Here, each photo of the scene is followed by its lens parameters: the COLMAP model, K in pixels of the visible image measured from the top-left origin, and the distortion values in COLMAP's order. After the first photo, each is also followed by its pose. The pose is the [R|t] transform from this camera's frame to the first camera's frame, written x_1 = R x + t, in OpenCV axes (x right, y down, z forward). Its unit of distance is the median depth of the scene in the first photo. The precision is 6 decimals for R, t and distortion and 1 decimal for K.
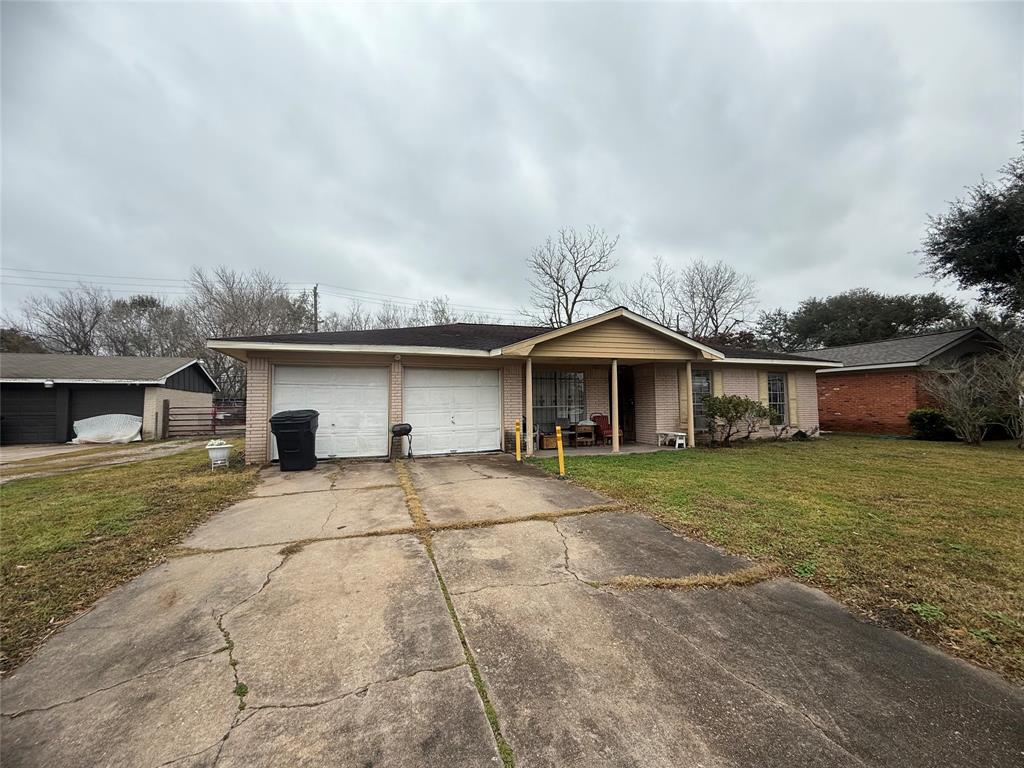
lens RADIAL K [[409.4, 0, 519.5], [0, 409.4, 384.6], [0, 0, 1]] dist [-0.000515, 0.000225]
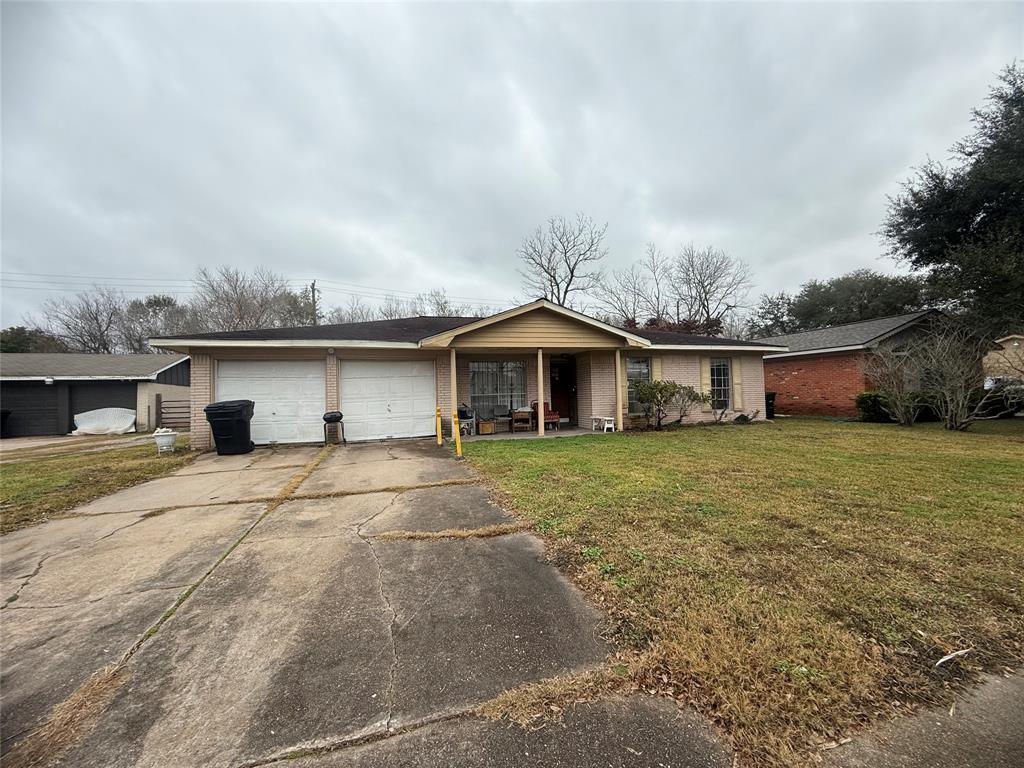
lens RADIAL K [[409.4, 0, 517.1], [0, 409.4, 383.7], [0, 0, 1]] dist [-0.000515, 0.000225]
pose [[0.998959, -0.016105, -0.042668, 0.235591], [0.017056, 0.999612, 0.022017, 0.005378], [0.042297, -0.022722, 0.998847, -0.061819]]
